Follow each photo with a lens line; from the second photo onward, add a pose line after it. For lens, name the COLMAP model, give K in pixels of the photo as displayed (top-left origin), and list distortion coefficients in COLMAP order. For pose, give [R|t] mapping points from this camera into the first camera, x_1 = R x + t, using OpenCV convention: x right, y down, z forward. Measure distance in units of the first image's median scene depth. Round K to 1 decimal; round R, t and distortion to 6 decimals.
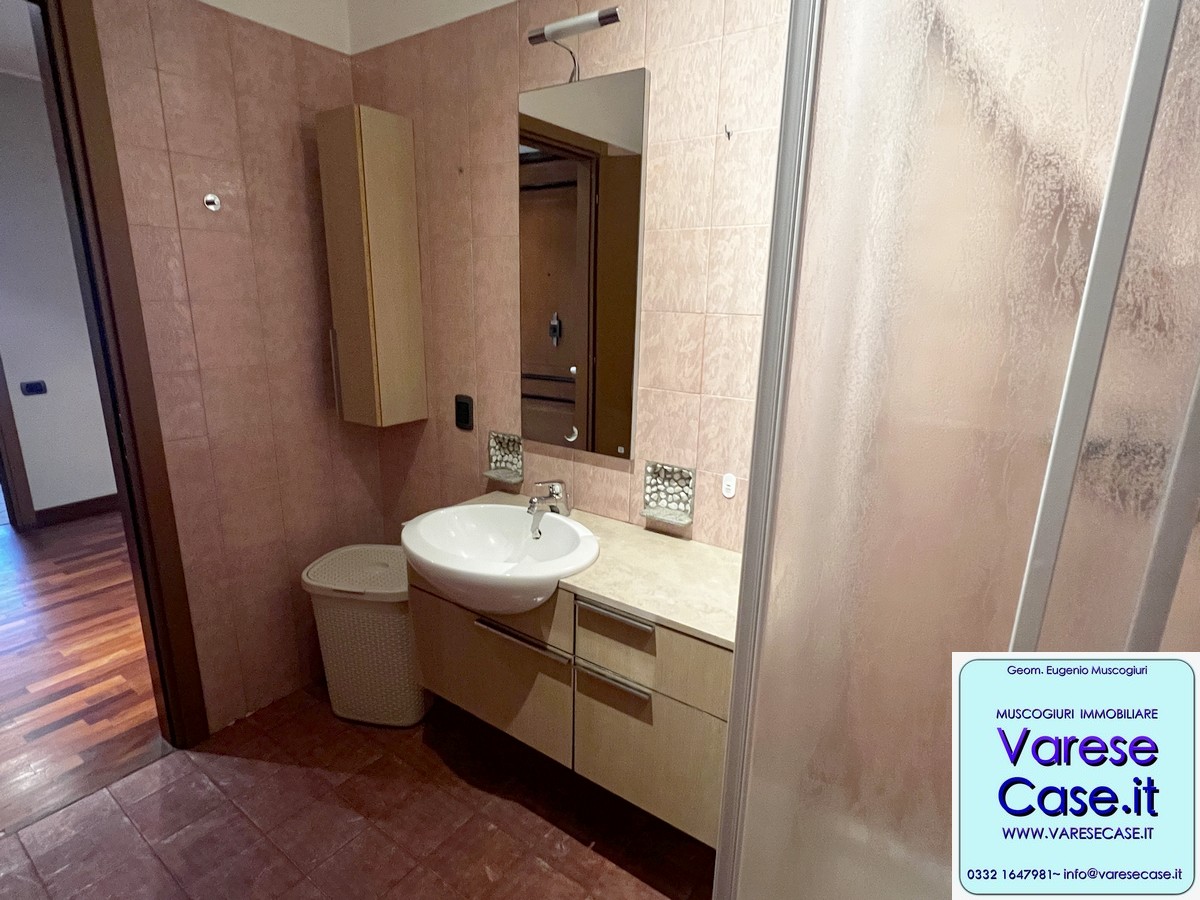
lens RADIAL K [[616.3, 0, 593.0], [0, 616.3, 449.4], [0, 0, 1]] dist [-0.002882, 0.000567]
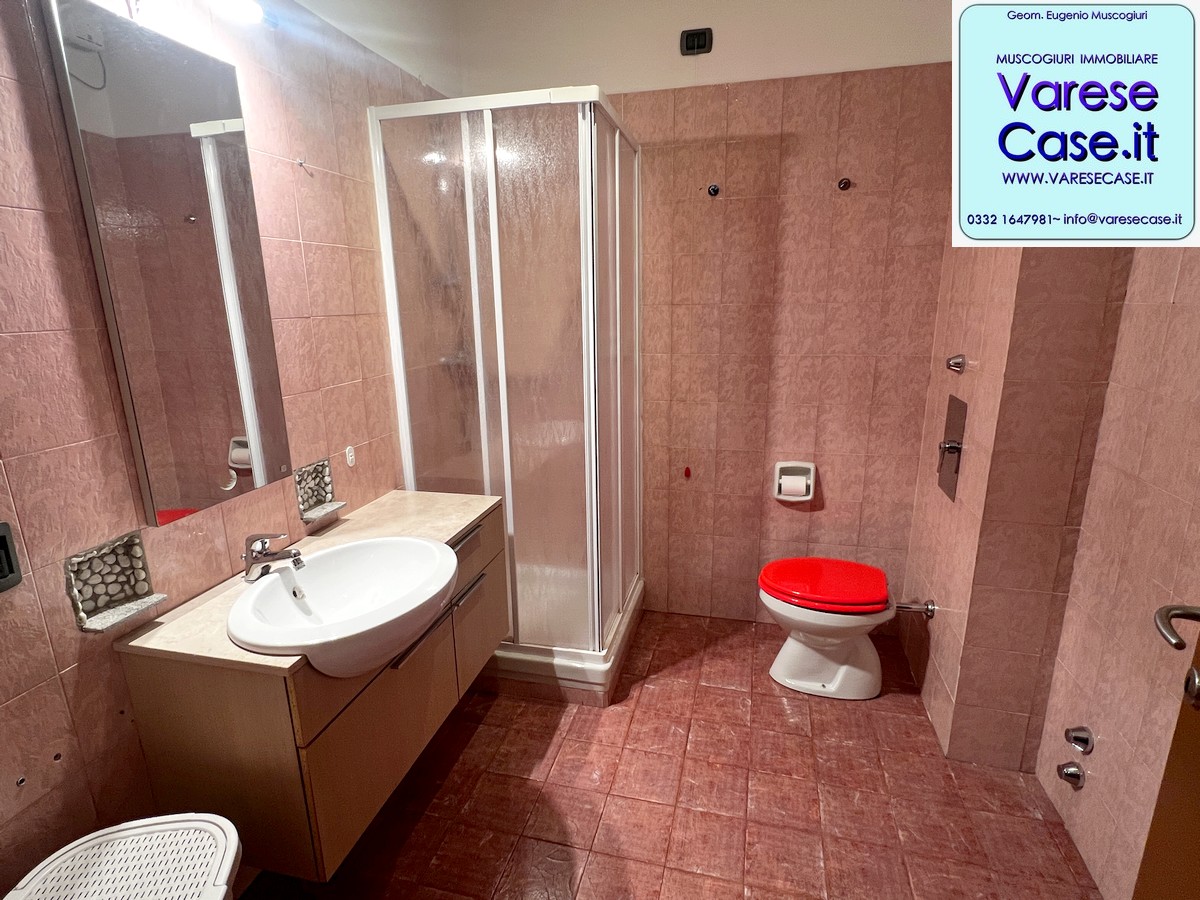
lens RADIAL K [[616.3, 0, 600.6], [0, 616.3, 455.6], [0, 0, 1]] dist [-0.002882, 0.000567]
pose [[-0.364555, -0.248005, 0.897549, -0.967810], [0.238320, 0.906929, 0.347395, -0.228213], [-0.900168, 0.340548, -0.271521, 0.818574]]
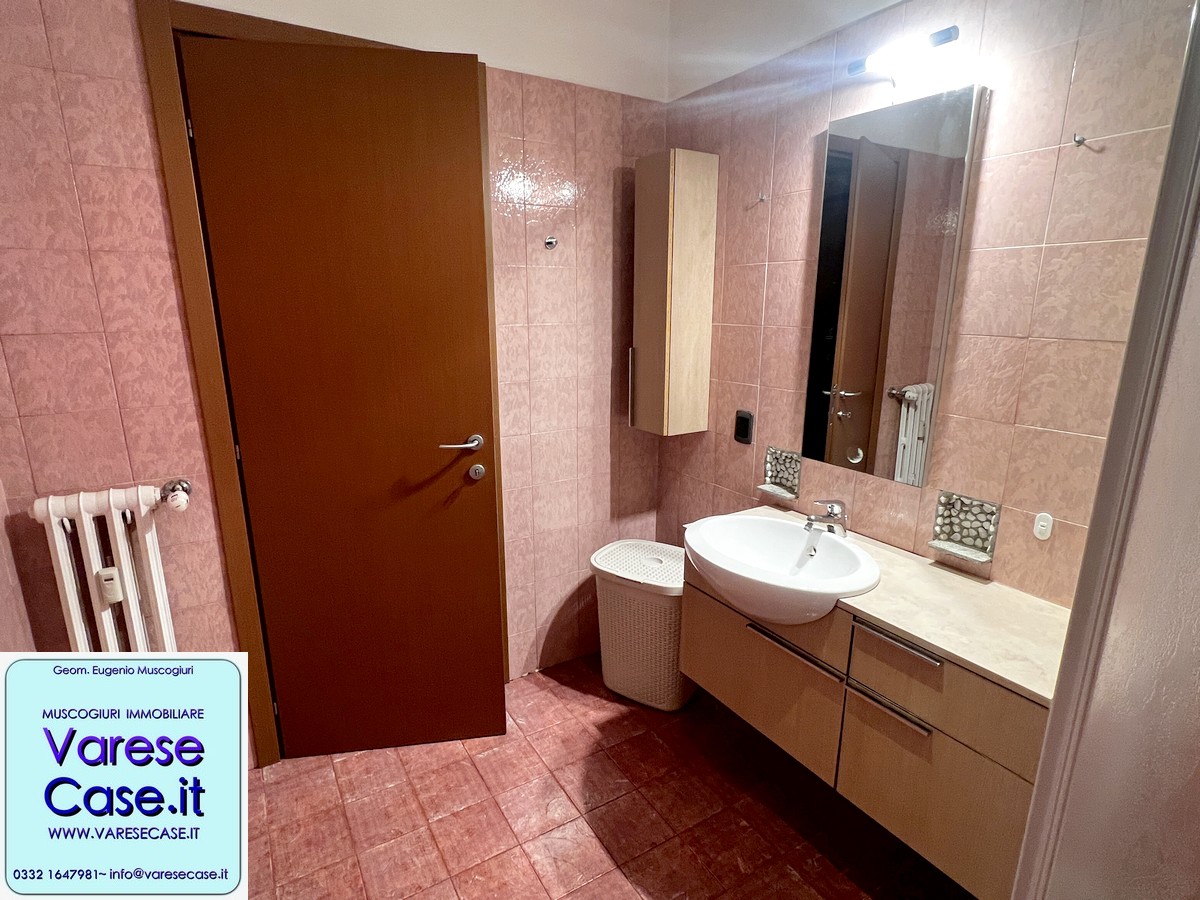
lens RADIAL K [[616.3, 0, 599.2], [0, 616.3, 455.8], [0, 0, 1]] dist [-0.002882, 0.000567]
pose [[0.921573, 0.075581, -0.380778, -0.040530], [-0.078209, 0.996900, 0.008590, -0.001532], [0.380247, 0.021864, 0.924627, -0.080859]]
